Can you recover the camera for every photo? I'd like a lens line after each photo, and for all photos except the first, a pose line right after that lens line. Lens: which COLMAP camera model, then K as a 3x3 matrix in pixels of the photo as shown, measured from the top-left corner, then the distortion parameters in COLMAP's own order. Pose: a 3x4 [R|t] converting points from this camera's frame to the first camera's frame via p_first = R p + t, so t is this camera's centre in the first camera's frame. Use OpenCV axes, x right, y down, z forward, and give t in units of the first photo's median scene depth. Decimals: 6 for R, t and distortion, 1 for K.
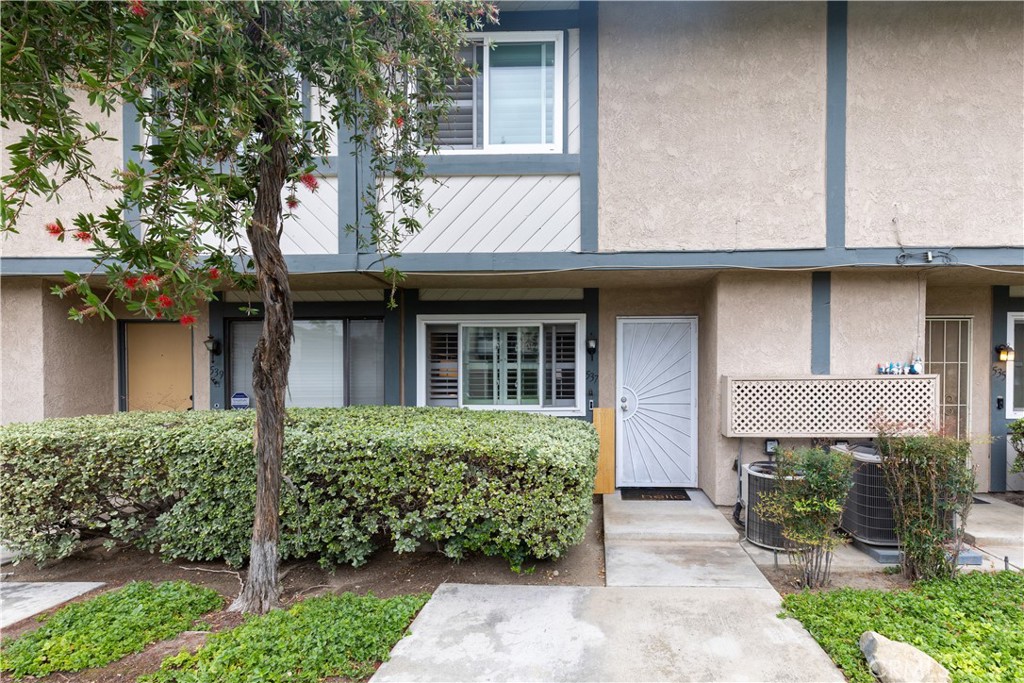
lens RADIAL K [[494.9, 0, 512.5], [0, 494.9, 380.4], [0, 0, 1]] dist [0.001211, 0.000155]
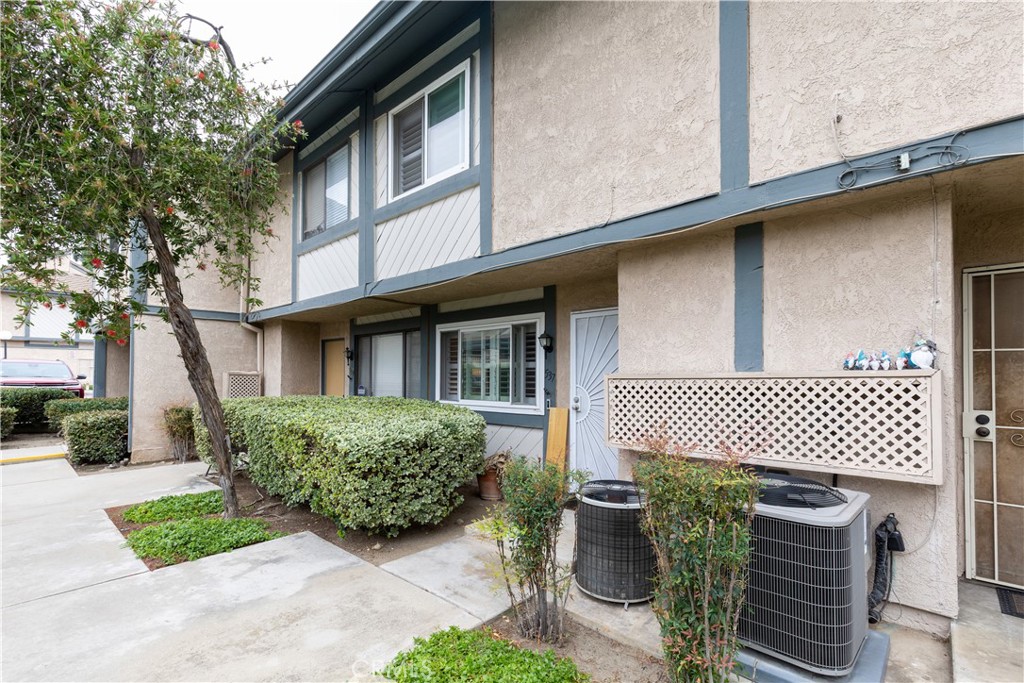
lens RADIAL K [[449.2, 0, 512.8], [0, 449.2, 368.8], [0, 0, 1]] dist [0.000243, 0.000090]
pose [[0.771292, -0.009032, -0.636417, 0.782638], [-0.010489, 0.999583, -0.026897, 0.004985], [0.636395, 0.027421, 0.770876, 0.309407]]
